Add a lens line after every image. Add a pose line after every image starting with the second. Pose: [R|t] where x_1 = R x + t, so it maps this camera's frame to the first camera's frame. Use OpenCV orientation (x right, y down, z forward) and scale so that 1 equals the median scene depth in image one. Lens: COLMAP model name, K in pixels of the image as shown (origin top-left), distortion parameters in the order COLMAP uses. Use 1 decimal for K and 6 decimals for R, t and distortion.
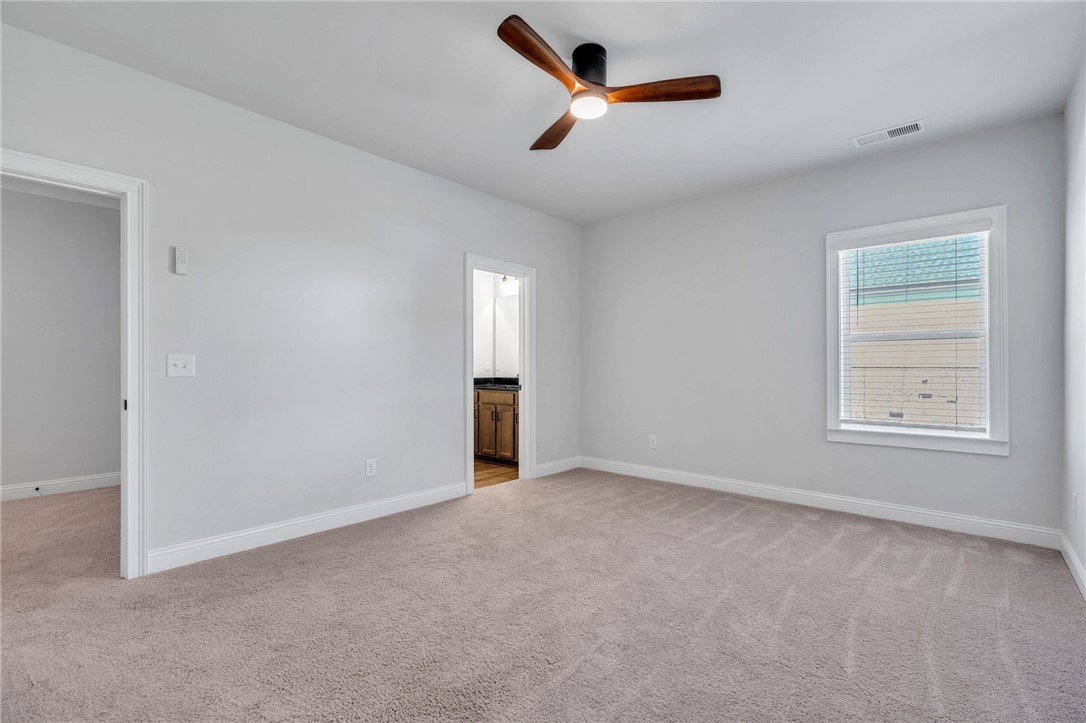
lens RADIAL K [[488.5, 0, 546.3], [0, 488.5, 366.4], [0, 0, 1]] dist [-0.000232, -0.000281]
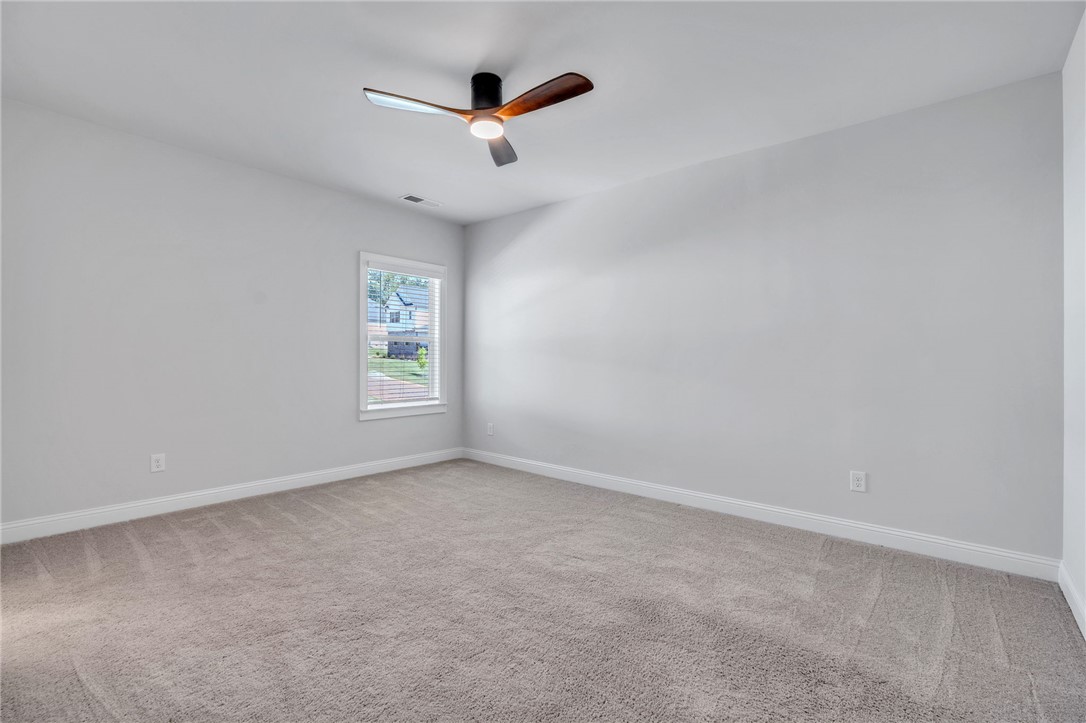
lens RADIAL K [[483.8, 0, 543.0], [0, 483.8, 361.5], [0, 0, 1]] dist [-0.000627, -0.000070]
pose [[-0.012603, -0.001859, 0.999919, -0.688528], [-0.007988, 0.999967, 0.001758, -0.002021], [-0.999889, -0.007965, -0.012617, 0.598917]]
